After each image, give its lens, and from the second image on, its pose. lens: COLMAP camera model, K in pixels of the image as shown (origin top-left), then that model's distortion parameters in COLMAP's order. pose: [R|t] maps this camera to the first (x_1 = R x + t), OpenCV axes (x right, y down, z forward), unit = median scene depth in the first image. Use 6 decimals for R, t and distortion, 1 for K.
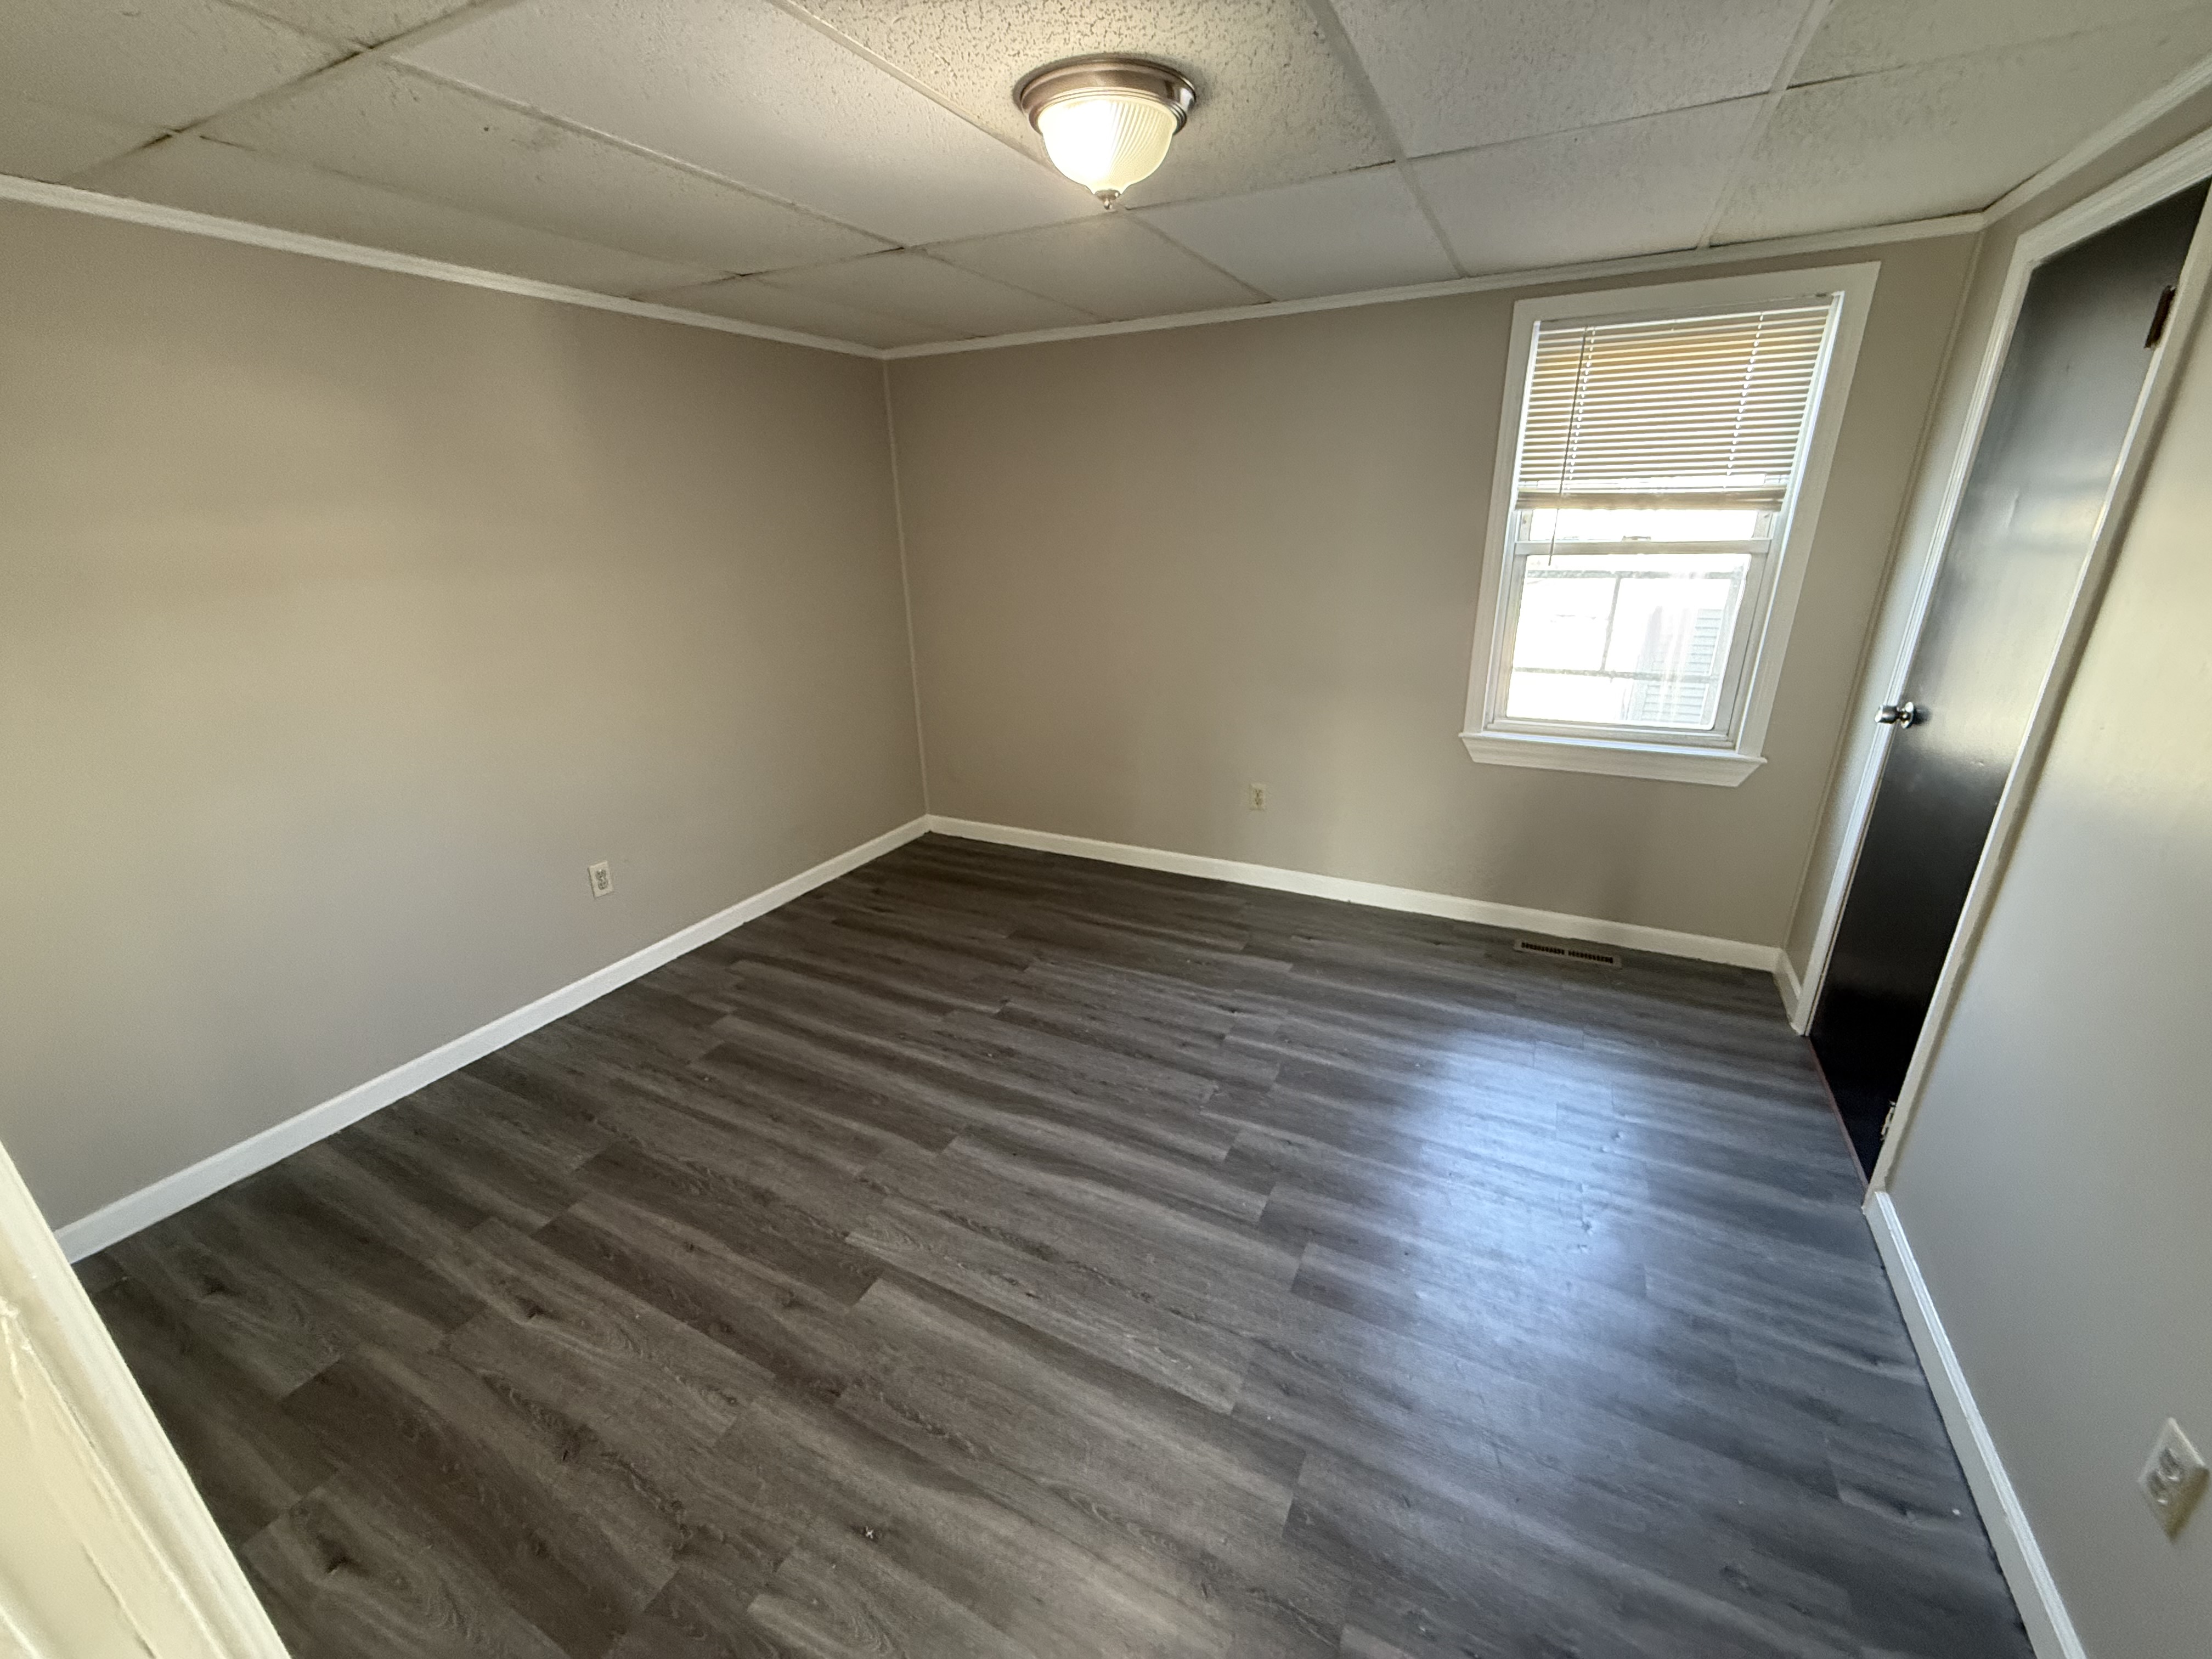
lens RADIAL K [[880.2, 0, 1099.8], [0, 880.2, 828.0], [0, 0, 1]] dist [0.000002, 0.000294]
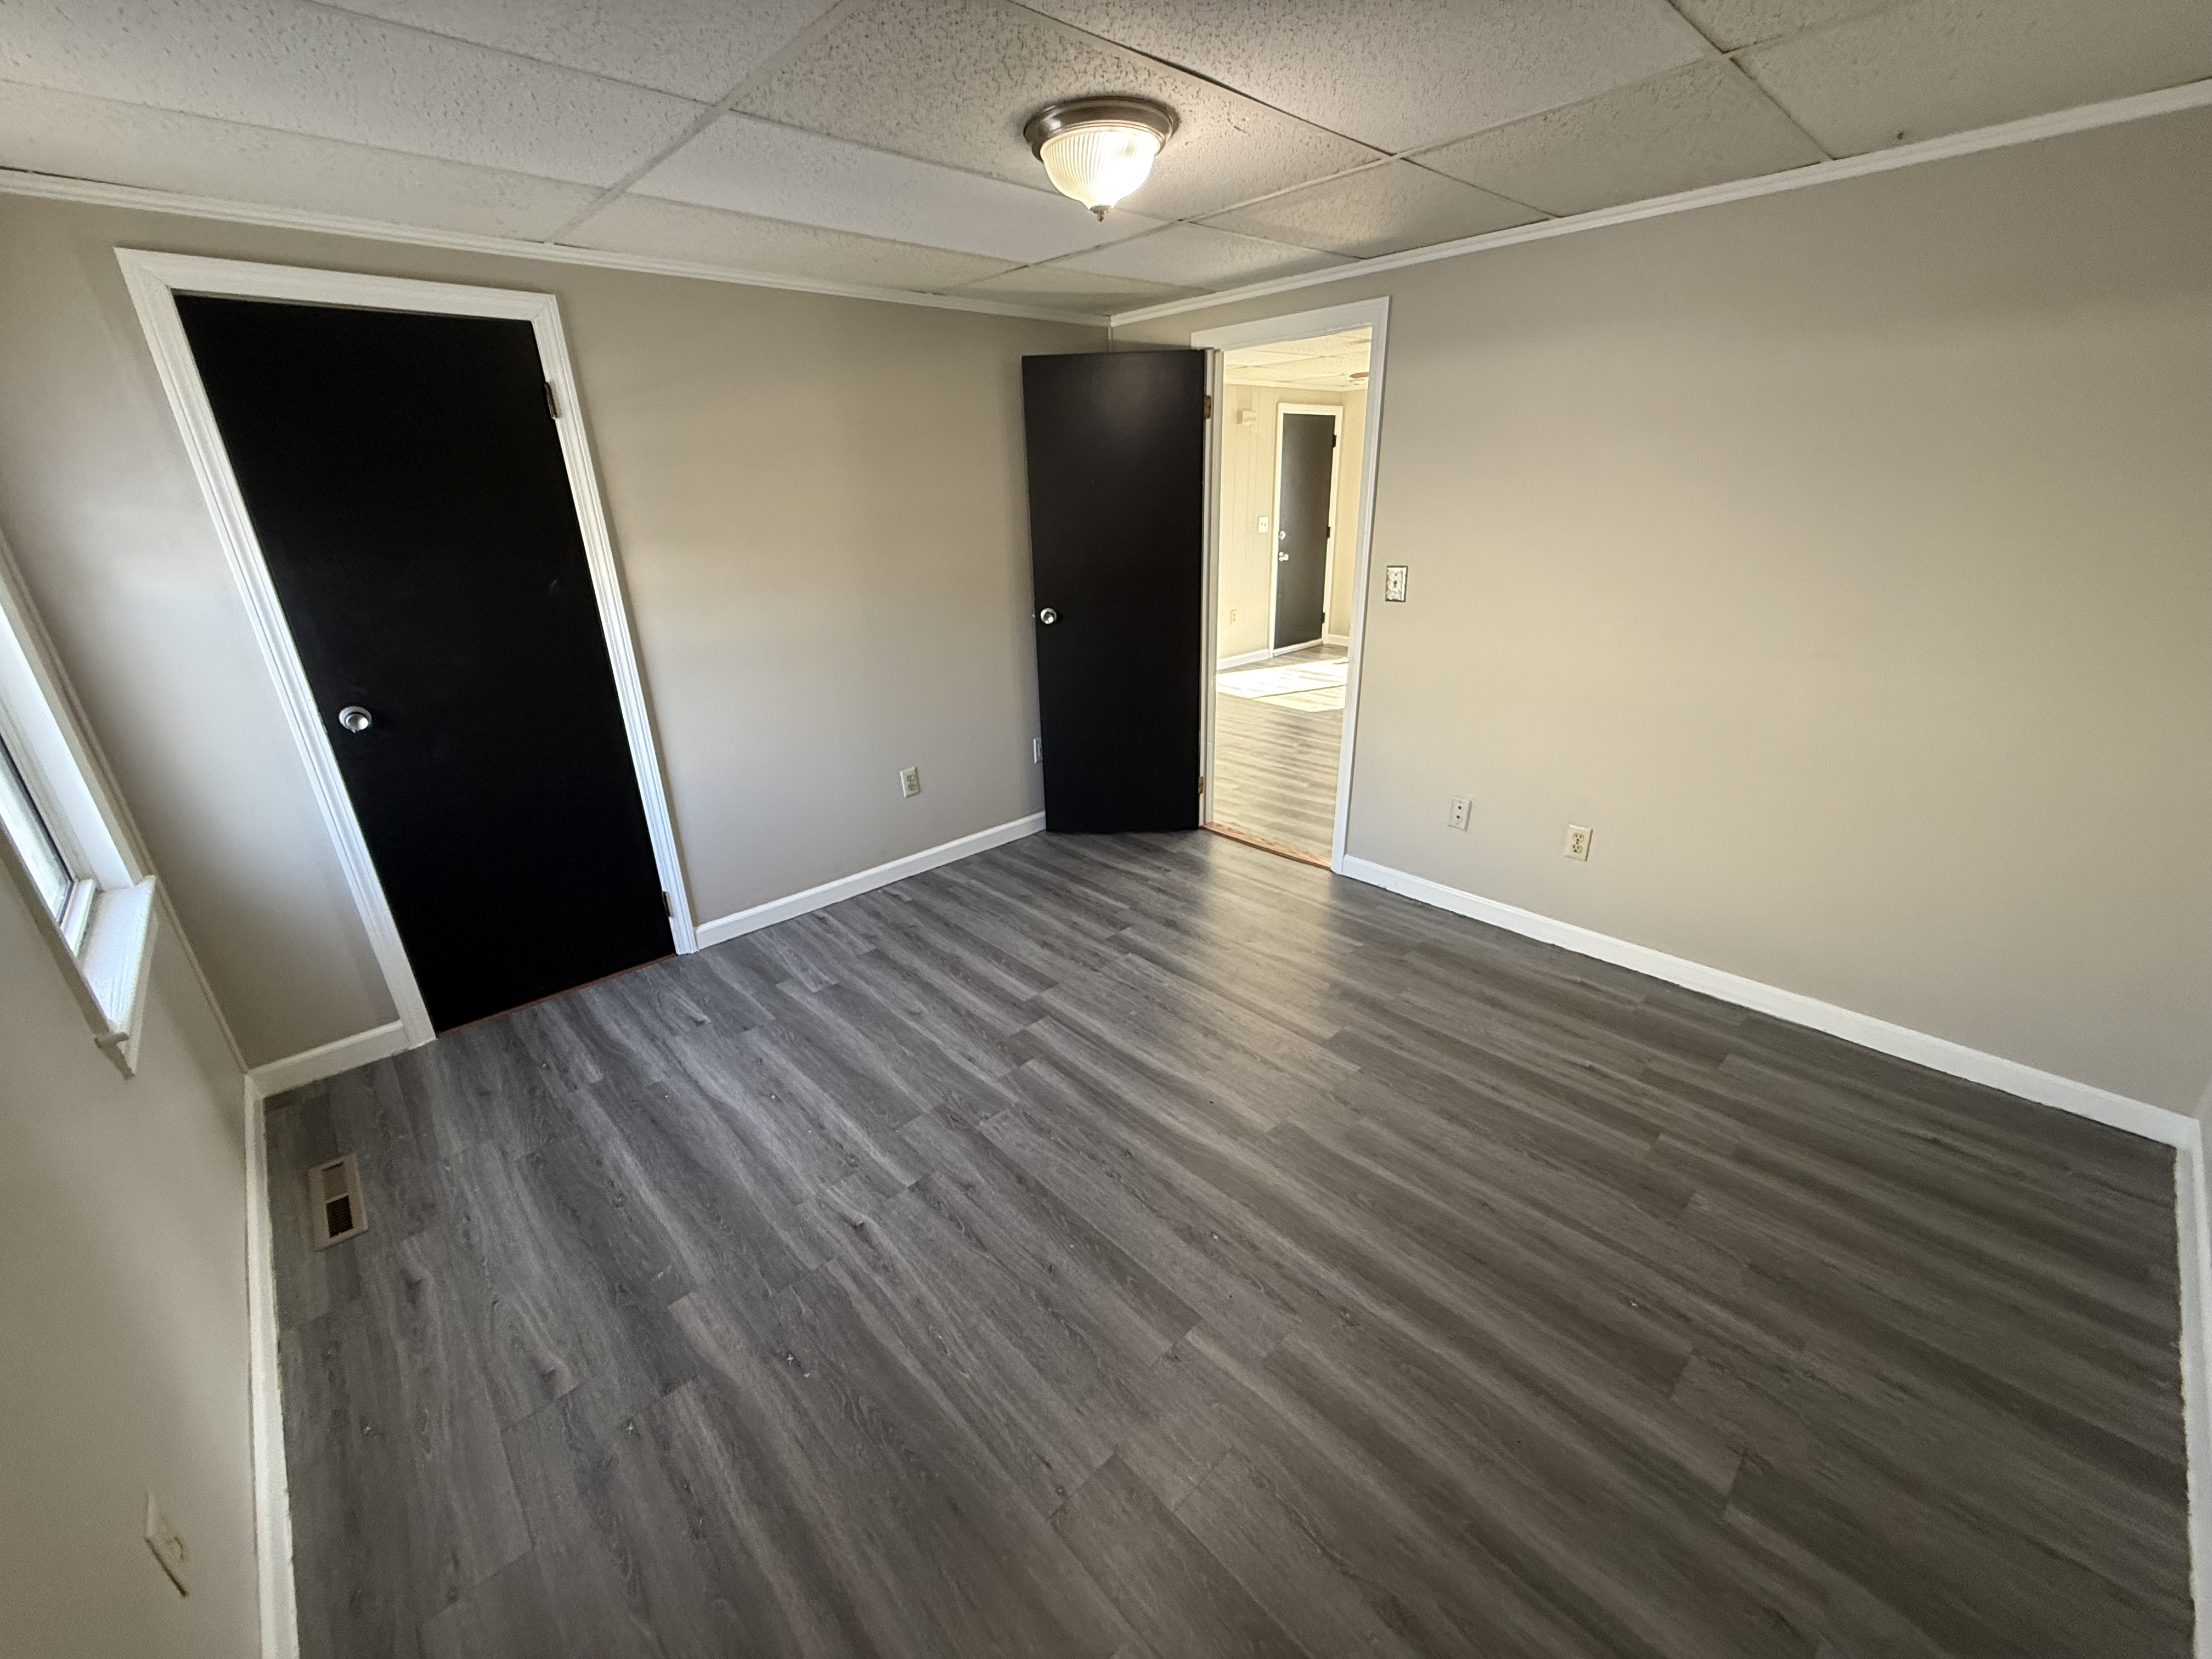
lens RADIAL K [[880.2, 0, 1099.8], [0, 880.2, 828.0], [0, 0, 1]] dist [0.000002, 0.000294]
pose [[-0.937777, -0.082469, 0.337303, -0.272117], [0.164023, 0.750979, 0.639630, -0.513992], [-0.306057, 0.655156, -0.690724, 1.417002]]
